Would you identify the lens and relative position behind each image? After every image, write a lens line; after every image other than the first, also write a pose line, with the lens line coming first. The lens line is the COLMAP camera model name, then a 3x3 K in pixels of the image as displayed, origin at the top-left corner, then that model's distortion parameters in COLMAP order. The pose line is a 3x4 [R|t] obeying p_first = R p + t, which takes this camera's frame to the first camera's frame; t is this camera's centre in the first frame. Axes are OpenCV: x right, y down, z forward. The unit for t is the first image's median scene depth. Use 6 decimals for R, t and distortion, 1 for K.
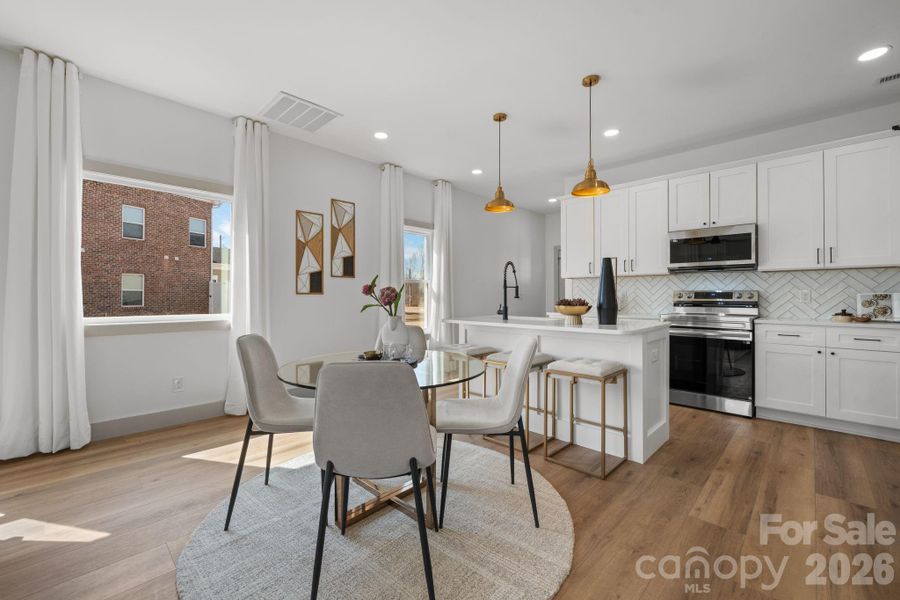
lens RADIAL K [[374.2, 0, 450.3], [0, 374.2, 298.0], [0, 0, 1]] dist [0.000291, 0.000003]
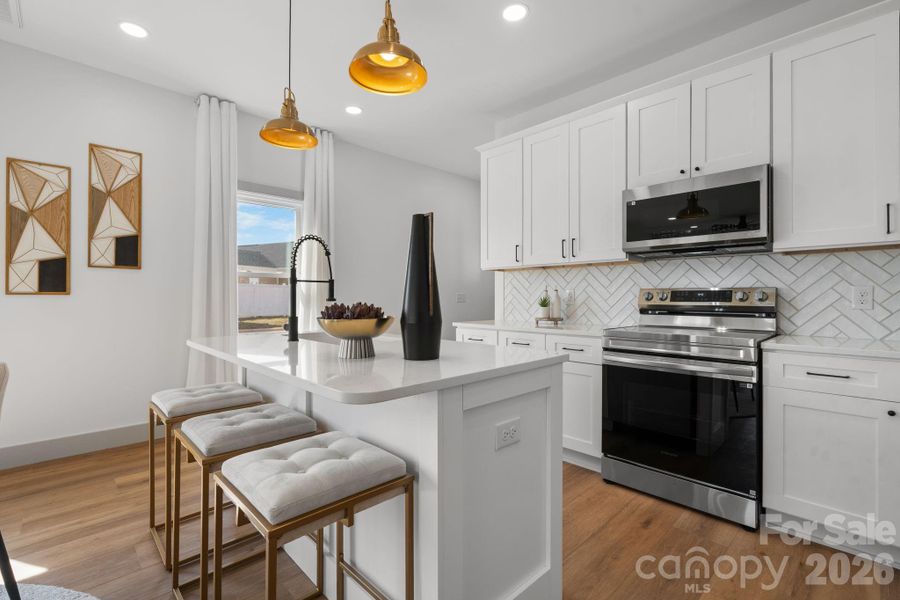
lens RADIAL K [[410.4, 0, 450.0], [0, 410.4, 300.0], [0, 0, 1]] dist [0.000688, 0.000006]
pose [[0.999510, -0.000435, -0.031303, 0.352510], [0.000466, 0.999999, 0.000958, -0.001614], [0.031303, -0.000972, 0.999509, 0.368412]]
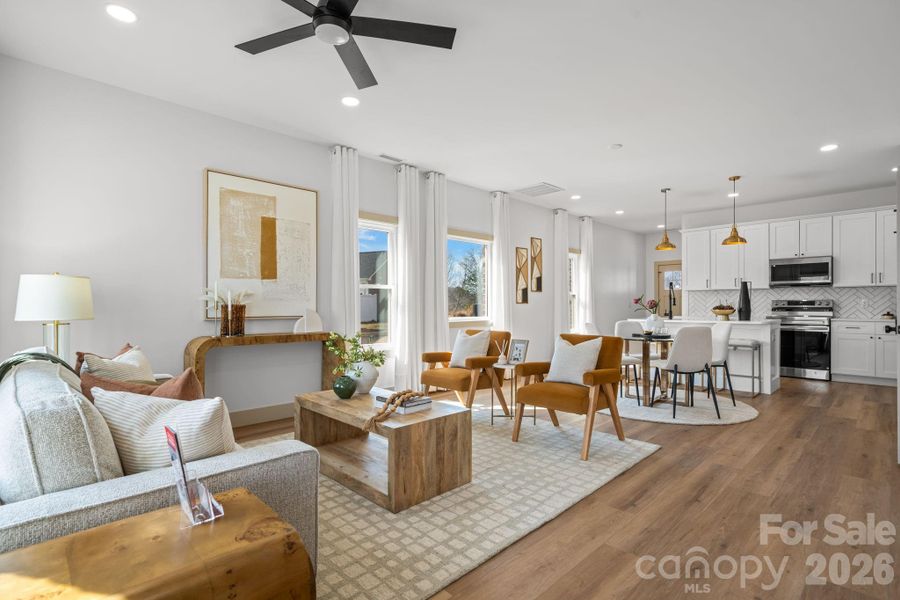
lens RADIAL K [[434.3, 0, 447.8], [0, 434.3, 311.9], [0, 0, 1]] dist [0.000002, -0.000009]
pose [[0.999617, -0.003344, -0.027473, -0.671193], [0.003640, 0.999936, 0.010733, 0.004211], [0.027435, -0.010829, 0.999565, -0.781234]]
